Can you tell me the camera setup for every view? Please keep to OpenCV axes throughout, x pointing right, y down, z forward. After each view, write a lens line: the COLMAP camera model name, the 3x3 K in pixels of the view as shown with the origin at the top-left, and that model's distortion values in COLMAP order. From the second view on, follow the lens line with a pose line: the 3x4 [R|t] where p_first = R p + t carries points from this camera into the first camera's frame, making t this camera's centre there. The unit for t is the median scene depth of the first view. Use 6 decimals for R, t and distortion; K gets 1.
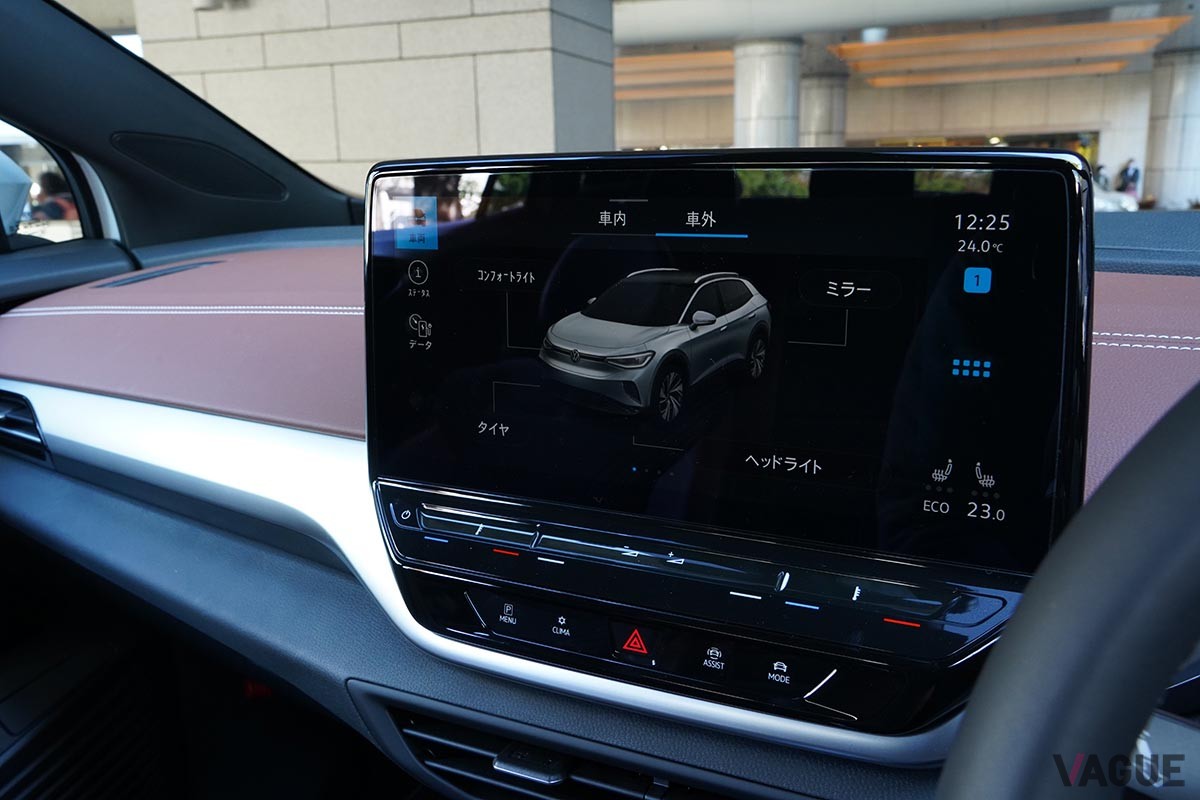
lens RADIAL K [[1016.5, 0, 600.0], [0, 1016.5, 400.0], [0, 0, 1]] dist [0.006476, 0.019563]
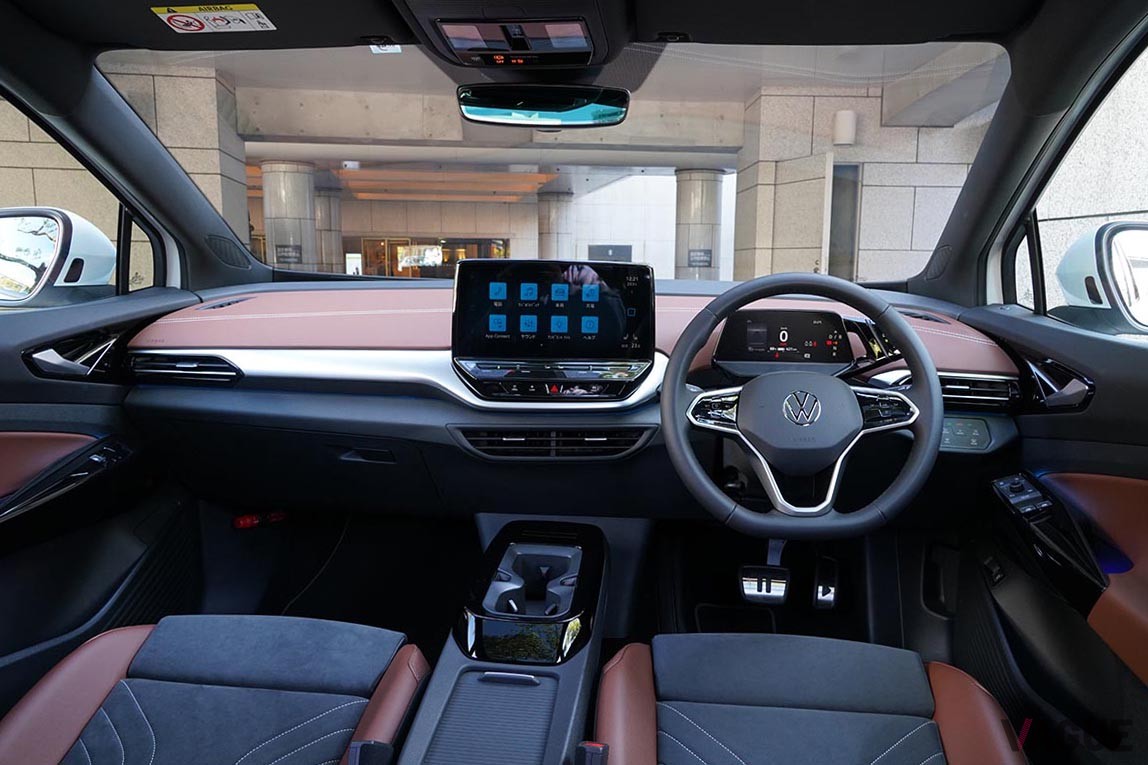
lens RADIAL K [[804.6, 0, 574.0], [0, 804.6, 382.5], [0, 0, 1]] dist [0.002633, -0.000119]
pose [[0.855591, -0.044408, 0.515745, -1.172950], [0.079962, 0.995693, -0.046919, 0.294605], [-0.511440, 0.081384, 0.855457, -1.288962]]
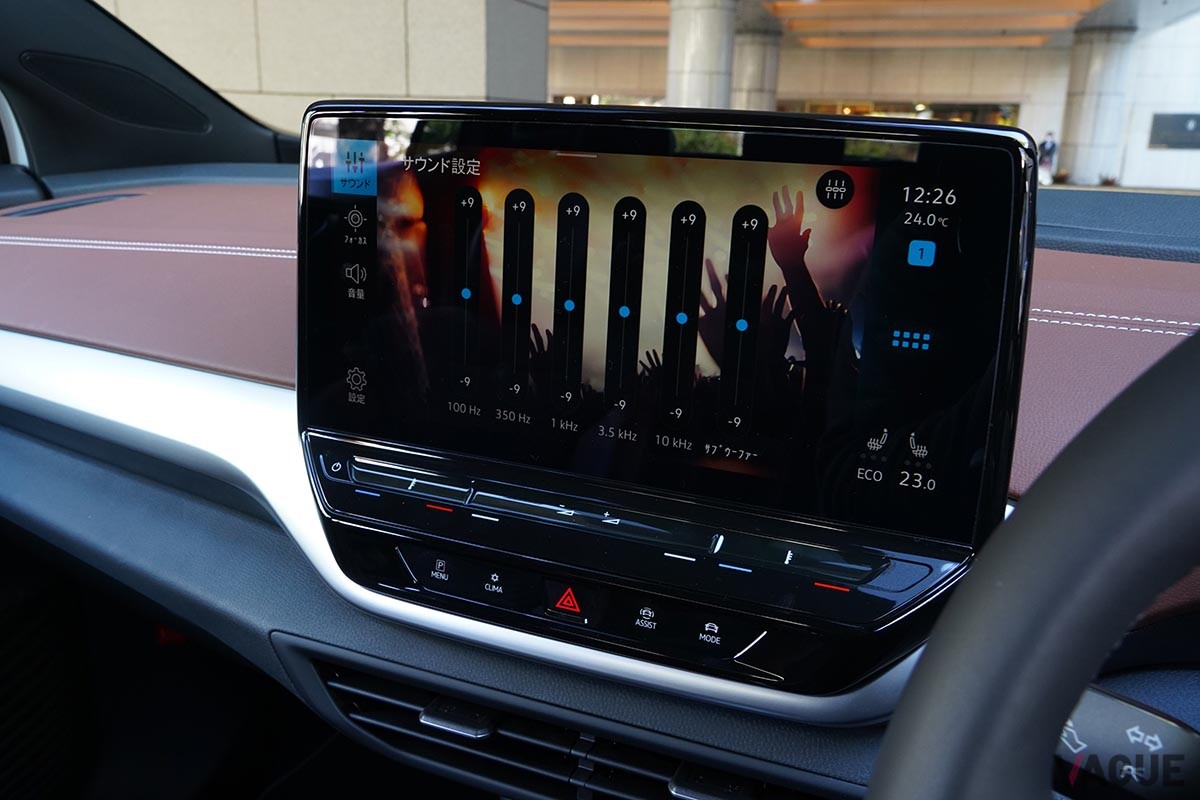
lens RADIAL K [[1014.4, 0, 600.0], [0, 1014.4, 400.0], [0, 0, 1]] dist [0.005923, 0.012529]
pose [[0.996483, 0.031159, 0.077785, -0.014786], [-0.034924, 0.998260, 0.047521, -0.006403], [-0.076169, -0.050071, 0.995837, 0.009853]]
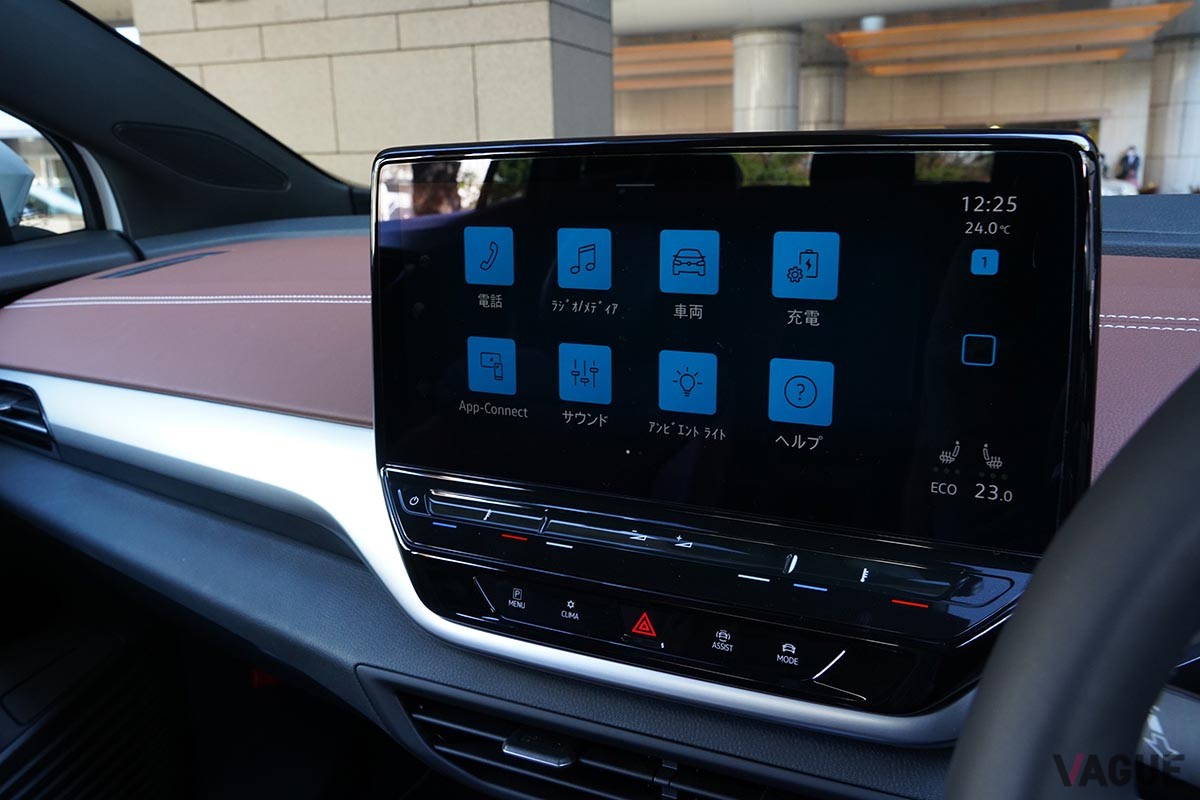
lens RADIAL K [[1016.5, 0, 600.0], [0, 1016.5, 400.0], [0, 0, 1]] dist [0.006476, 0.019563]
pose [[0.999985, -0.005471, -0.000090, -0.006218], [0.005472, 0.999949, 0.008489, 0.005364], [0.000044, -0.008490, 0.999964, -0.002818]]
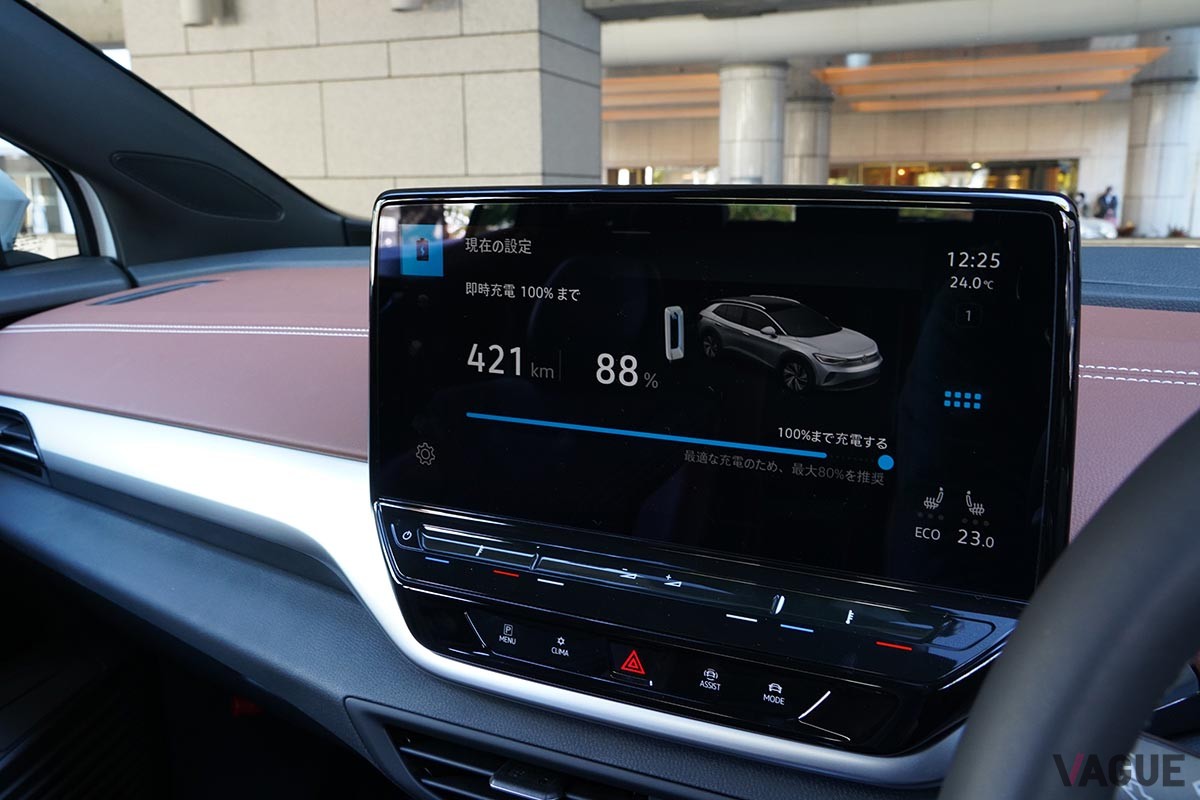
lens RADIAL K [[1016.7, 0, 596.9], [0, 1016.7, 399.9], [0, 0, 1]] dist [0.007475, 0.016593]
pose [[0.999837, 0.011065, 0.014274, -0.015663], [-0.010808, 0.999780, -0.017966, -0.006157], [-0.014469, 0.017809, 0.999737, -0.021732]]
